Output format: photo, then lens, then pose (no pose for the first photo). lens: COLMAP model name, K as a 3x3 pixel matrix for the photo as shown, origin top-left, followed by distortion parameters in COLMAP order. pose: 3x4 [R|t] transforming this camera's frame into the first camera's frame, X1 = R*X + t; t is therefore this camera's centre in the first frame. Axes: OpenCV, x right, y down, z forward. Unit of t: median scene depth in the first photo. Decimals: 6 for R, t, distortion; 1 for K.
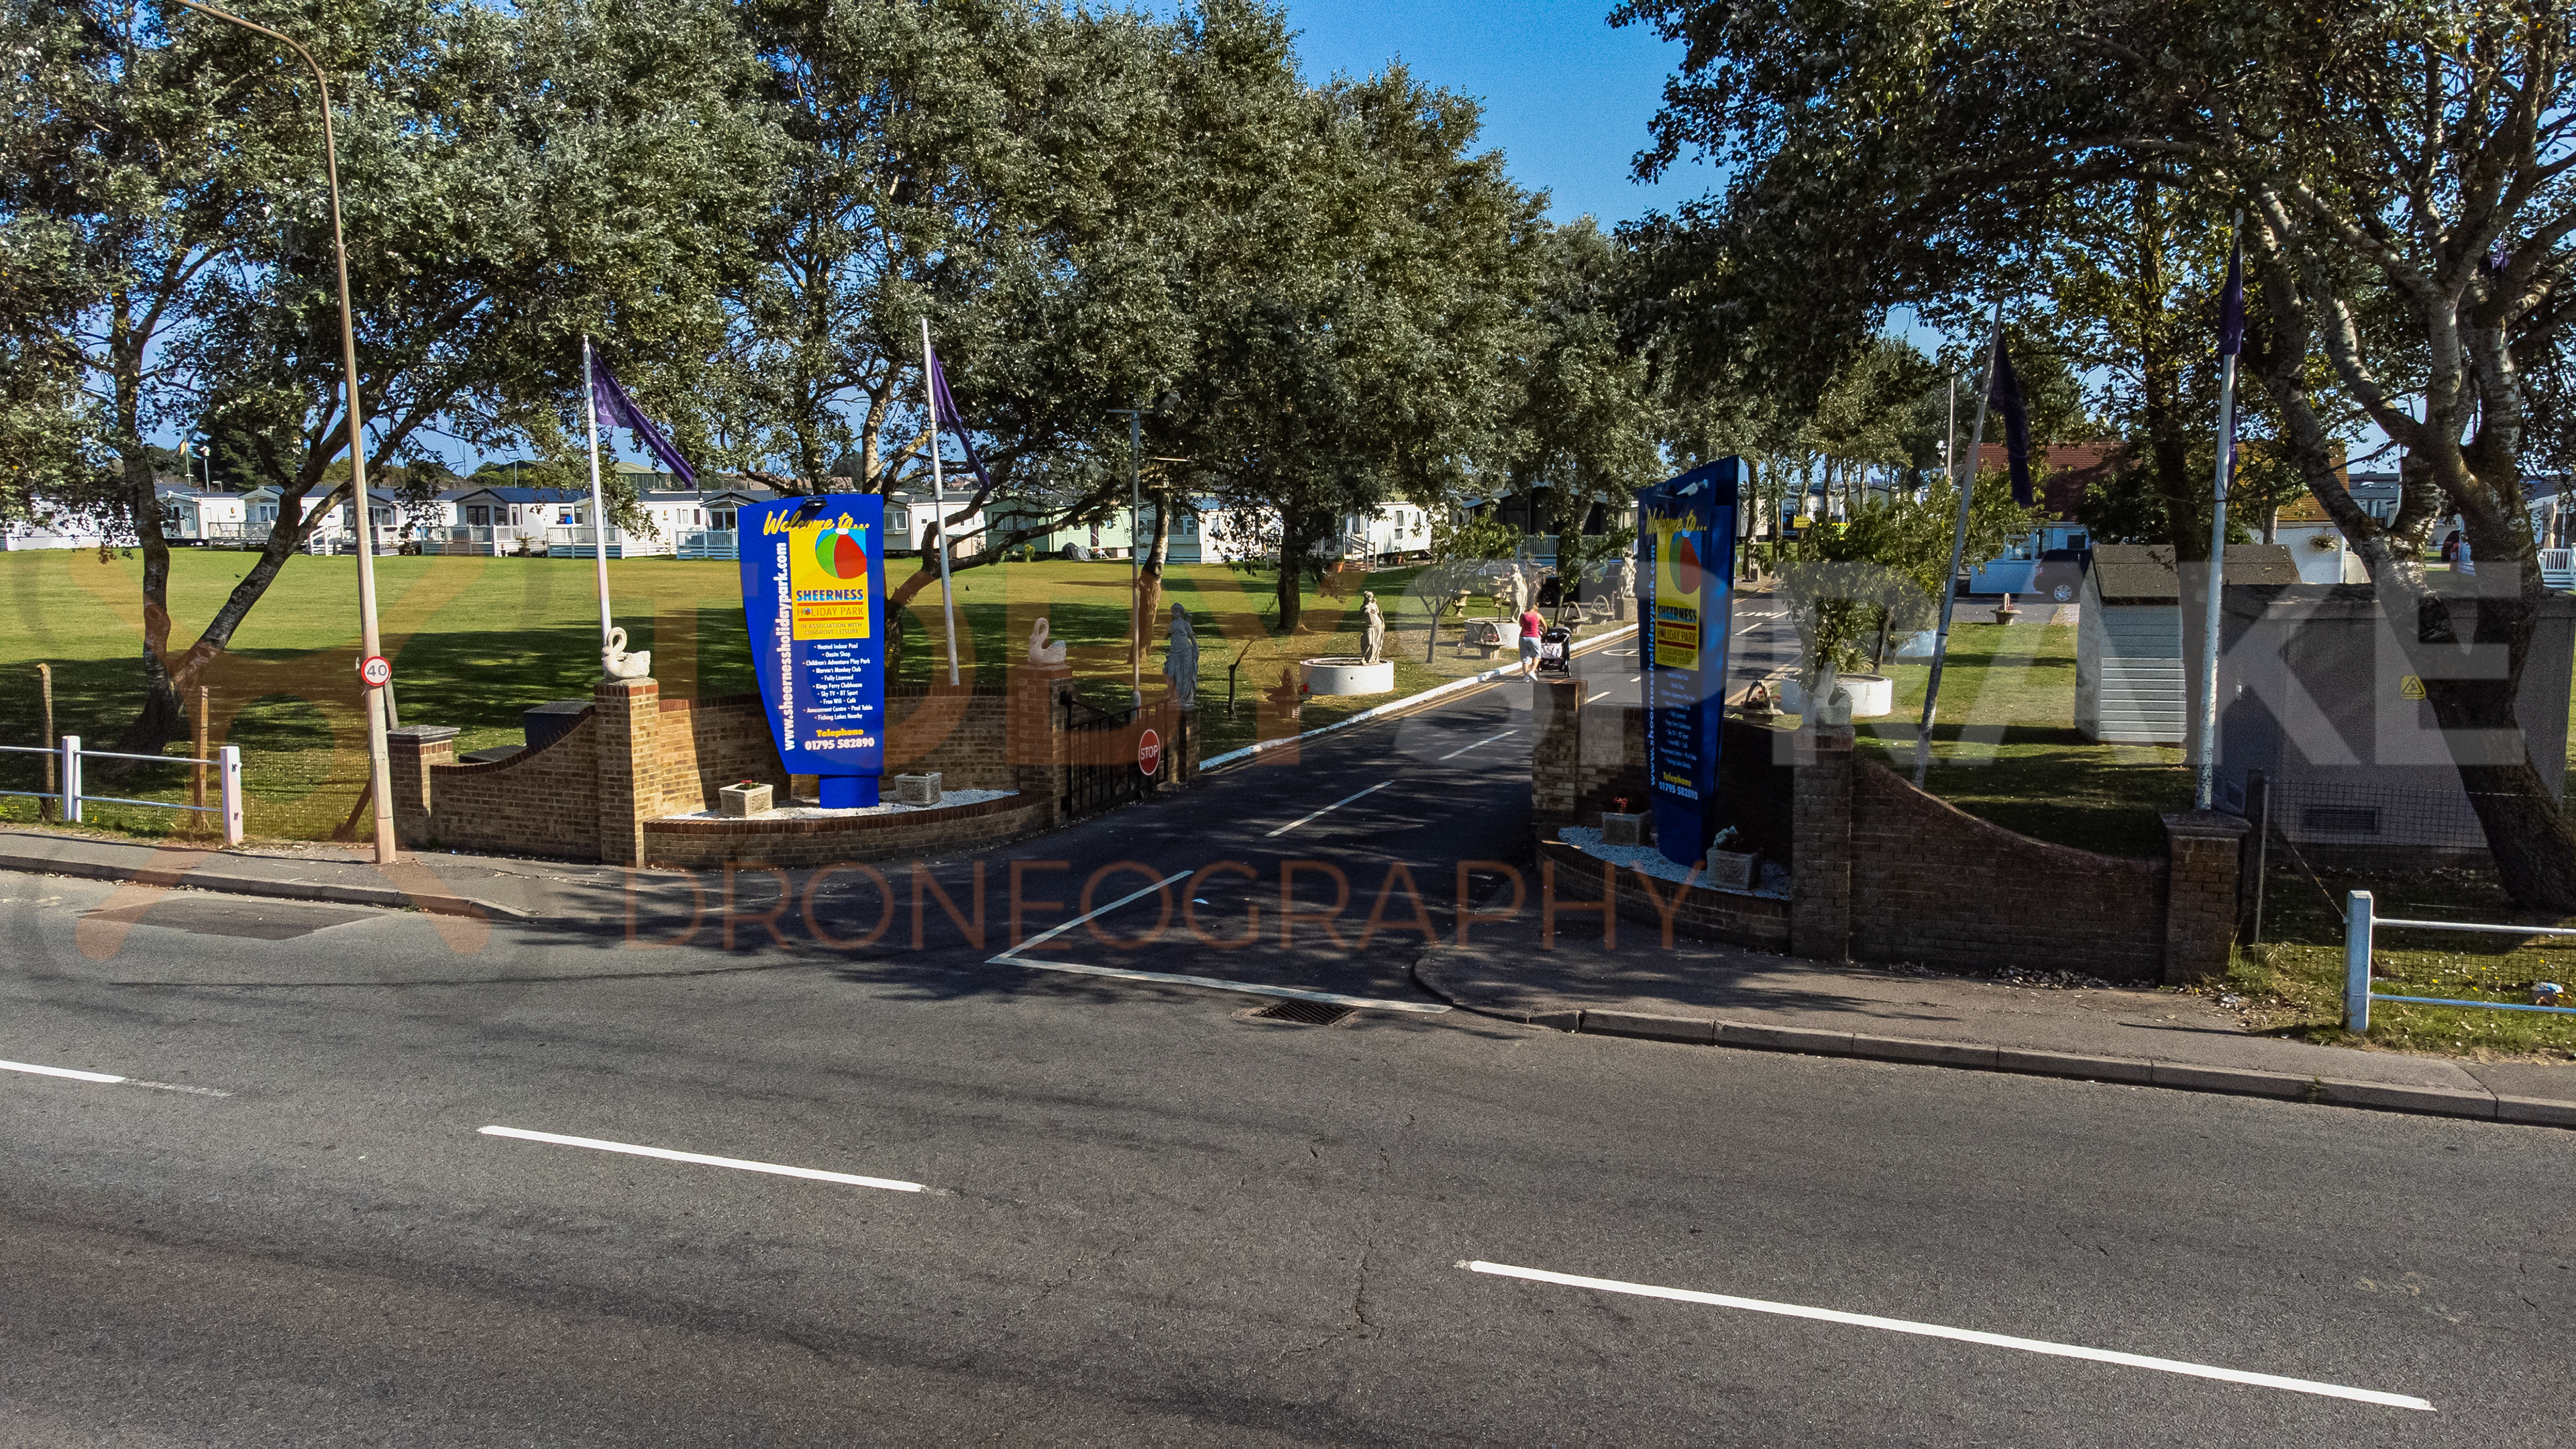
lens RADIAL K [[1920.5, 0, 1300.0], [0, 1920.5, 697.2], [0, 0, 1]] dist [0.047975, 0.010880]
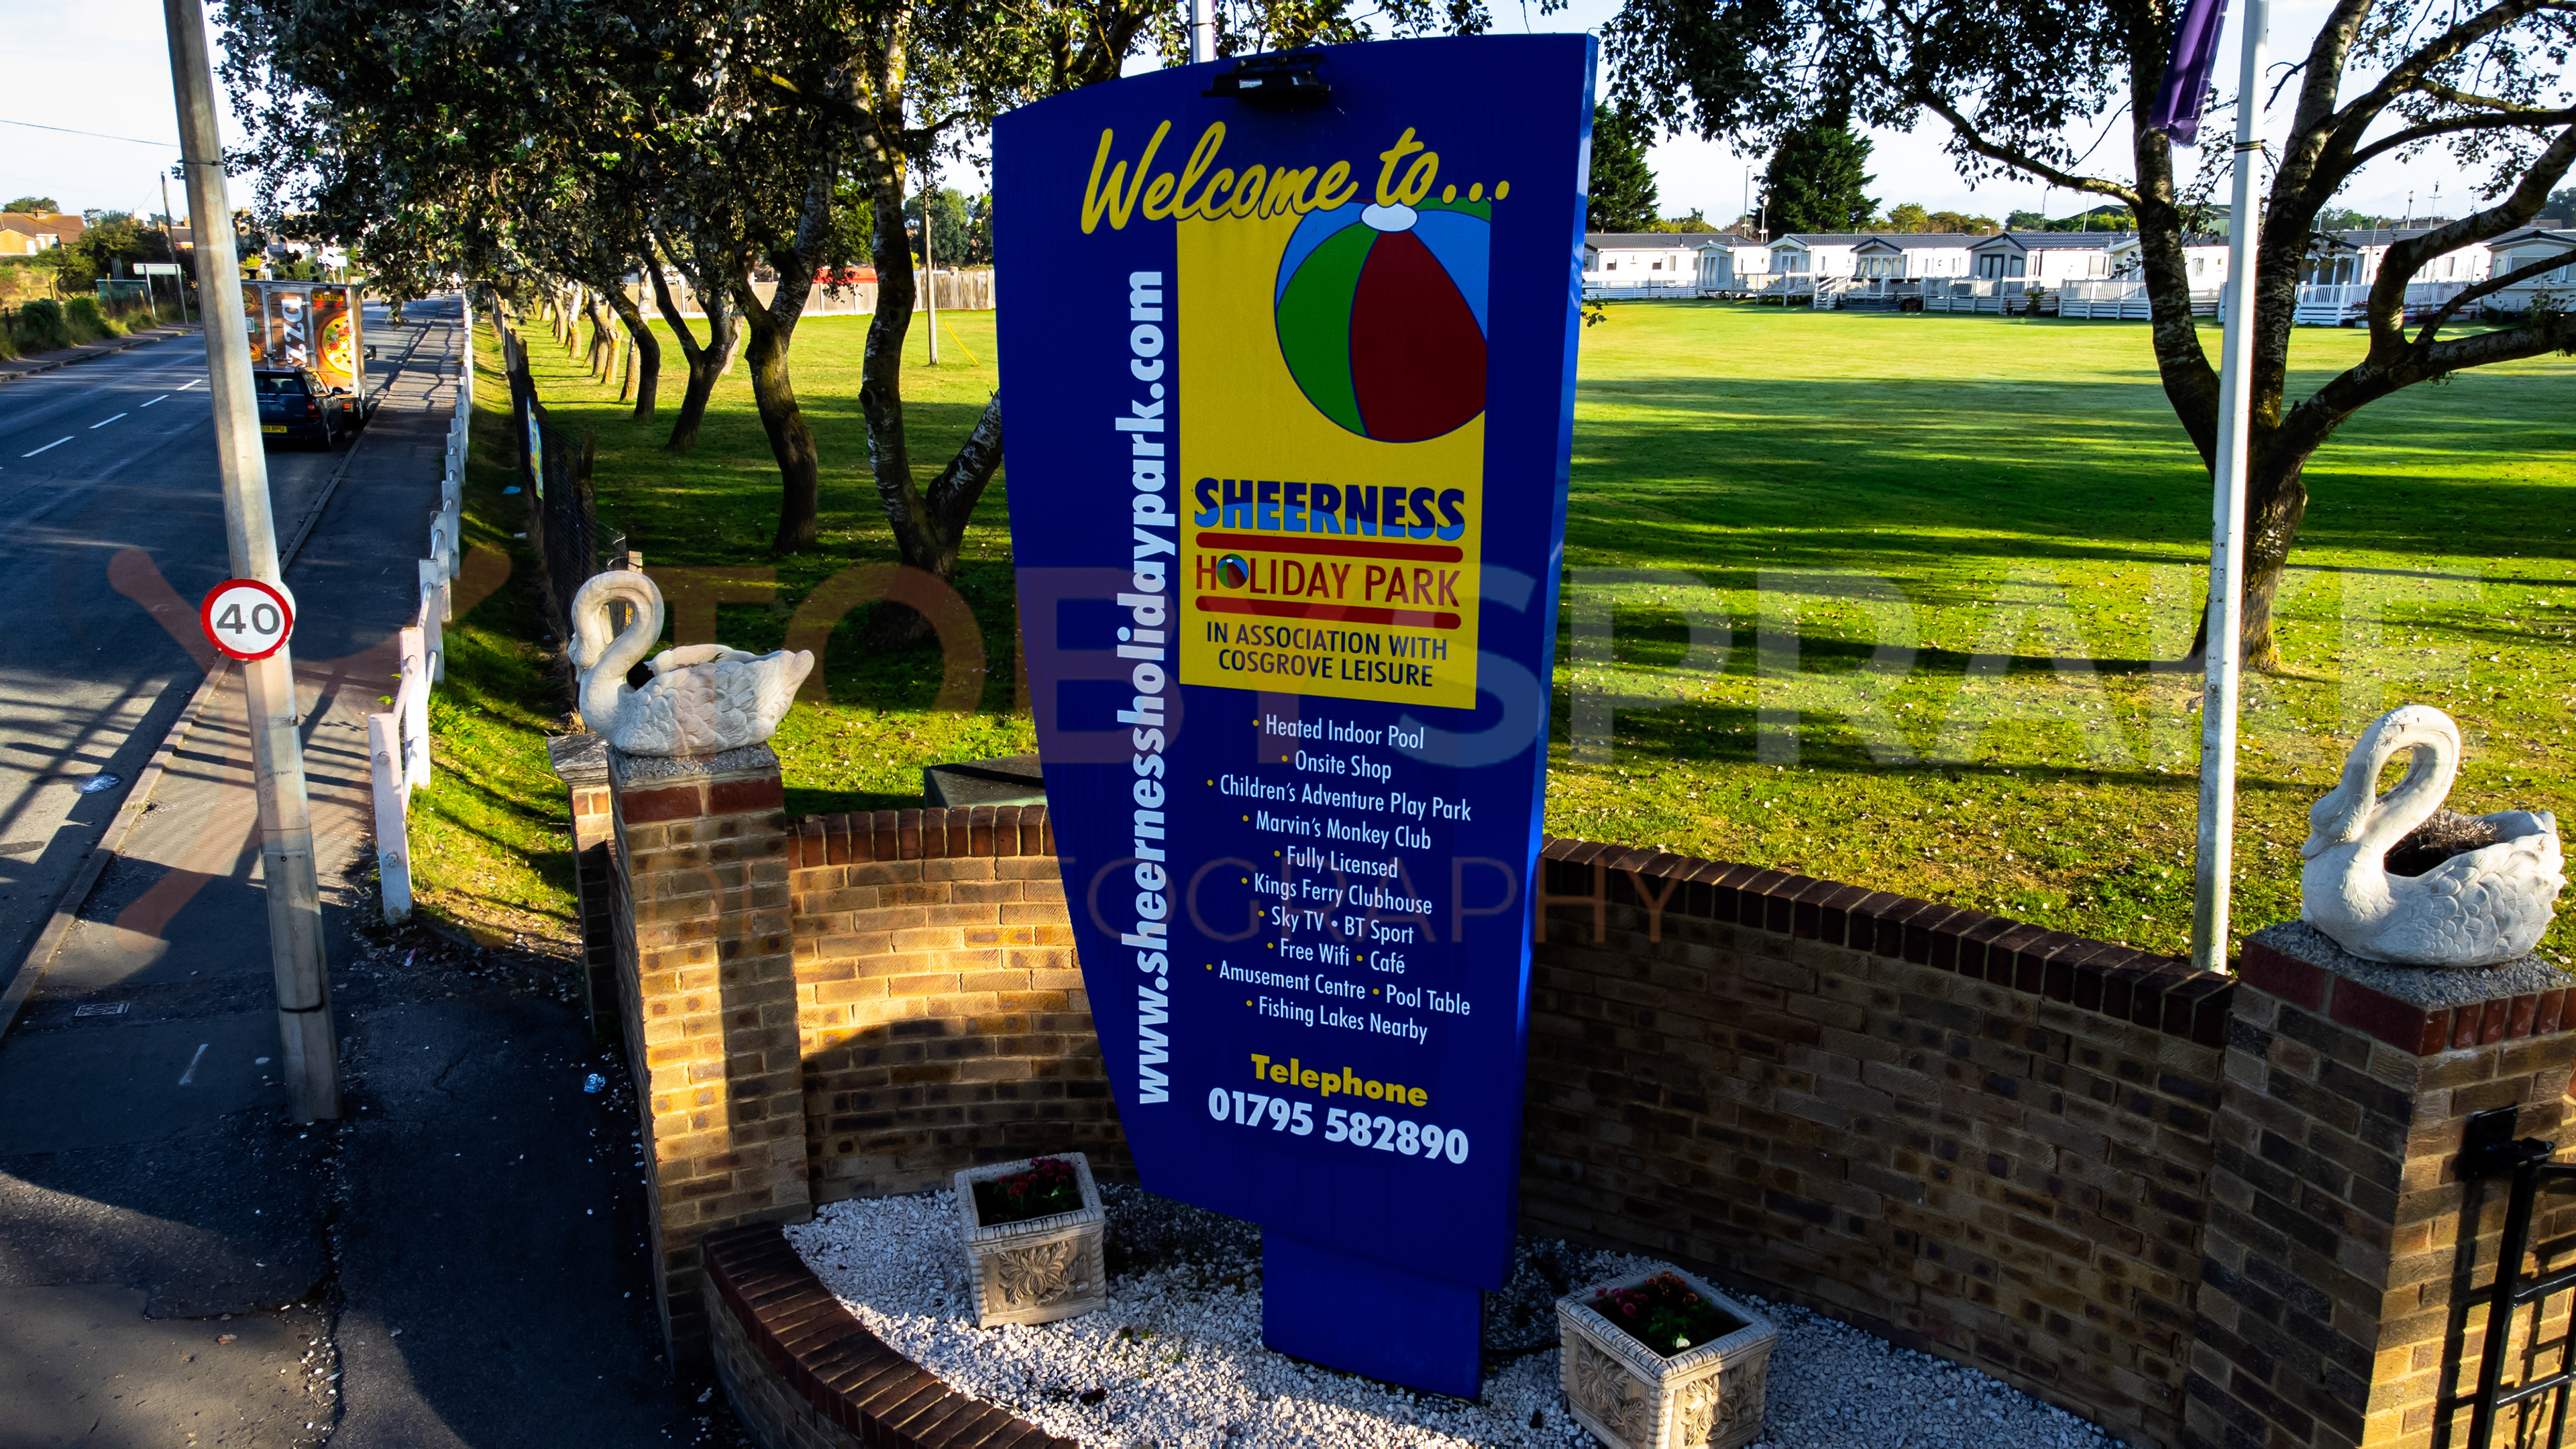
lens RADIAL K [[1920.5, 0, 1287.4], [0, 1920.5, 737.1], [0, 0, 1]] dist [0.047975, 0.010880]
pose [[0.717717, 0.169525, -0.675384, -0.089615], [-0.070541, 0.982624, 0.171682, -0.065657], [0.692752, -0.075576, 0.717205, 0.838516]]
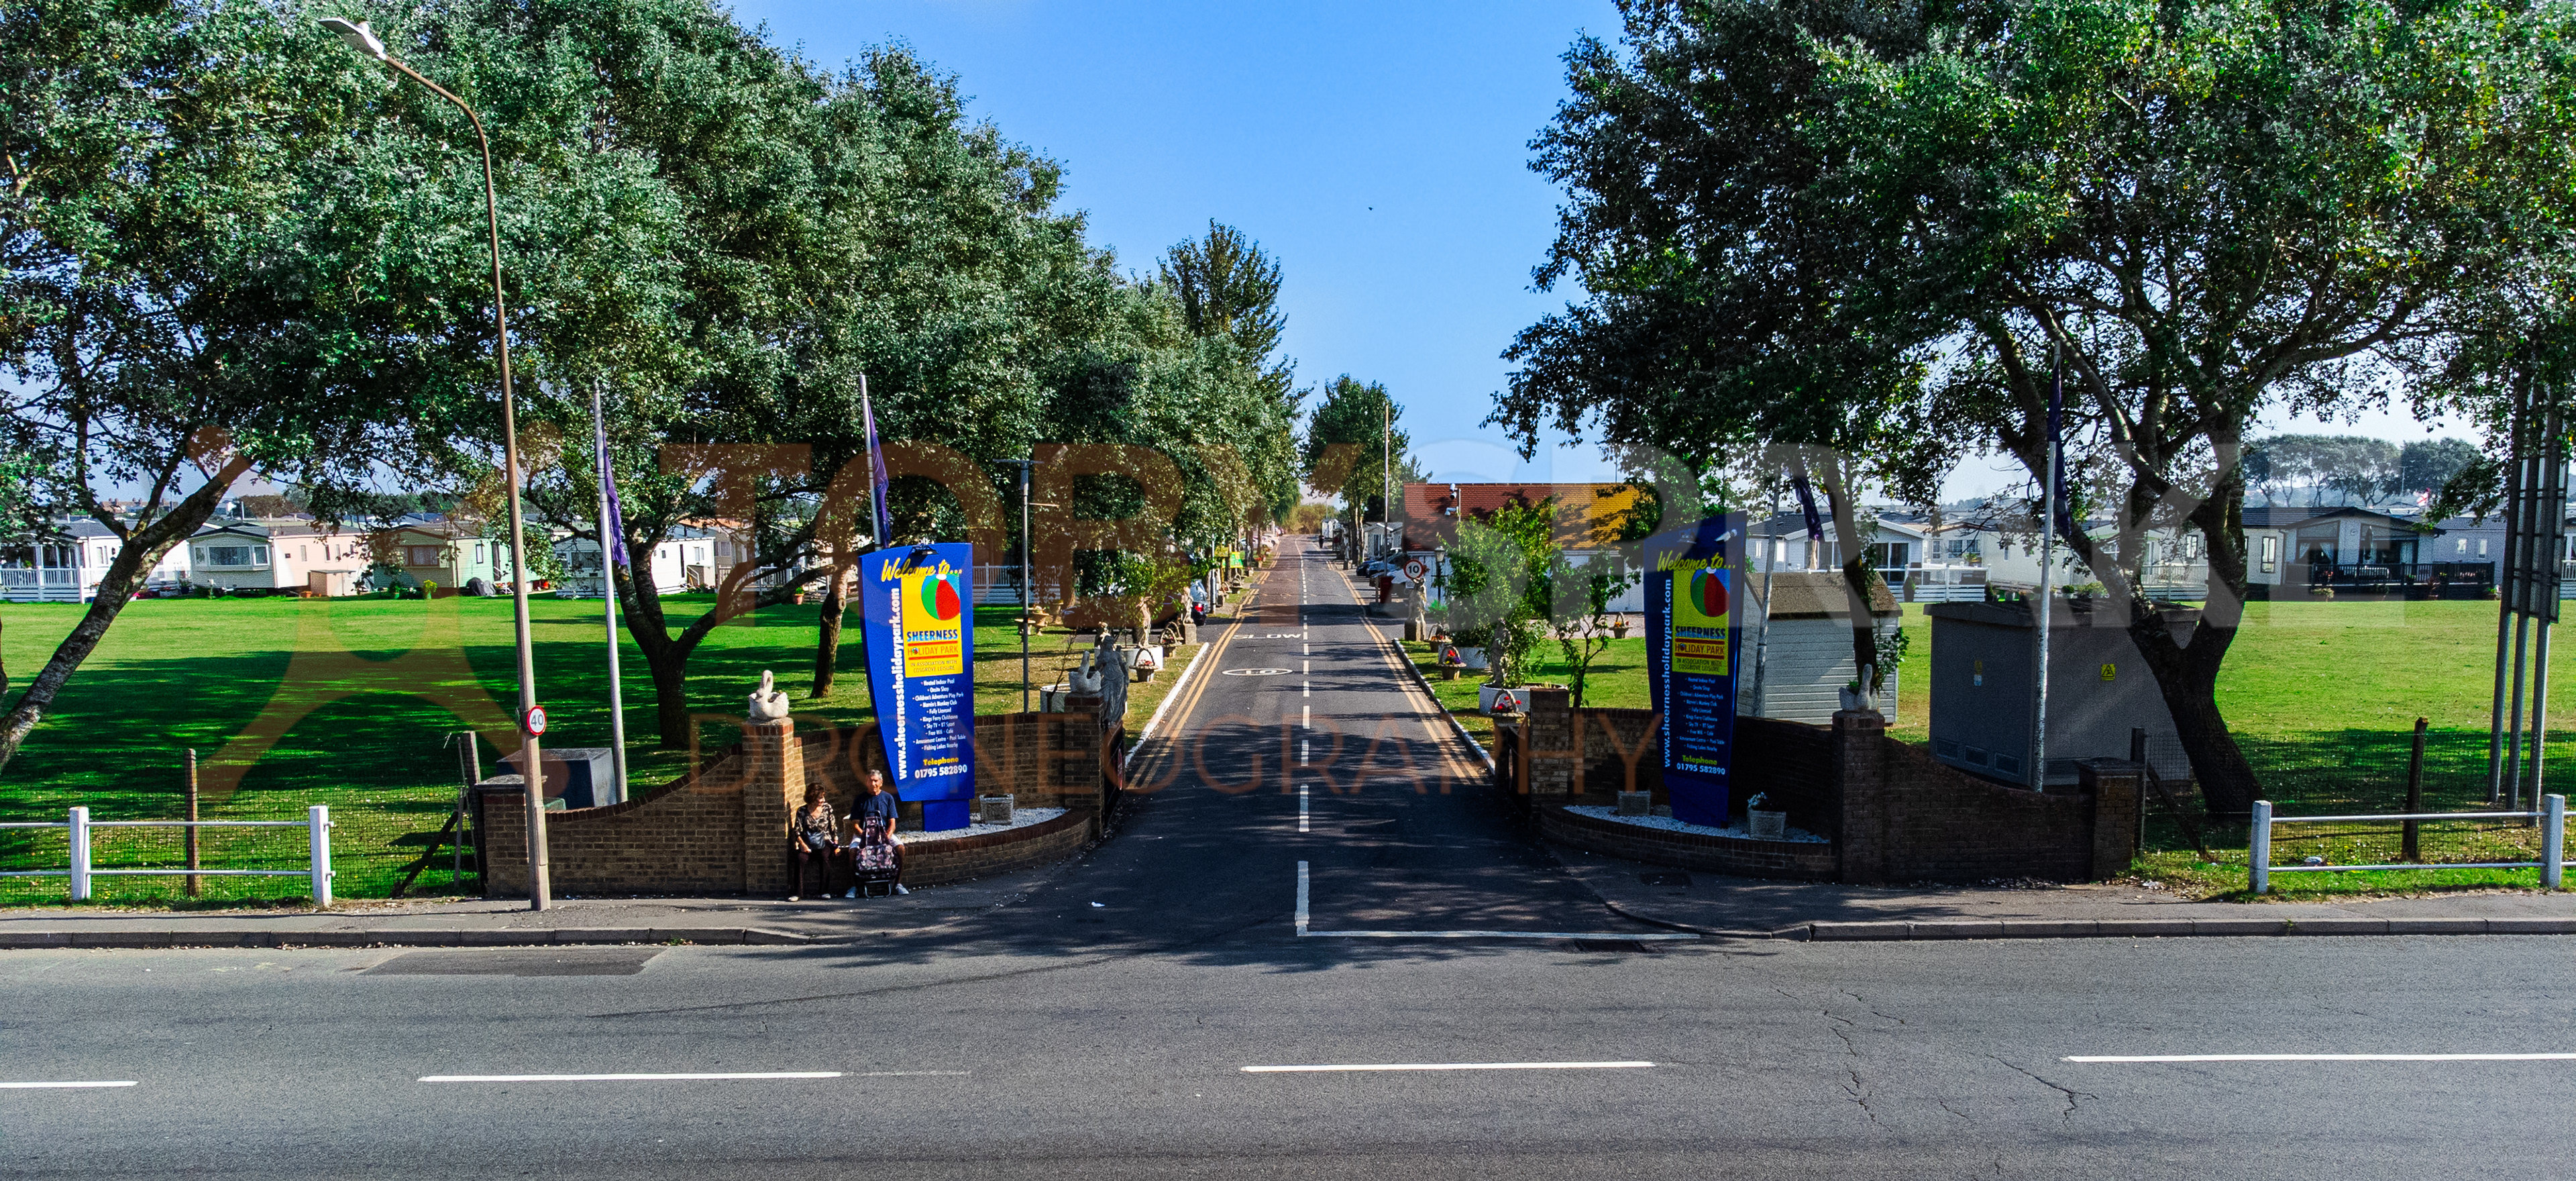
lens RADIAL K [[1958.2, 0, 1278.9], [0, 1958.2, 612.8], [0, 0, 1]] dist [0.035445, 0.002743]
pose [[0.925568, -0.020991, 0.377998, -0.485719], [0.042331, 0.997939, -0.048234, -0.003866], [-0.376206, 0.060645, 0.924549, -0.101918]]
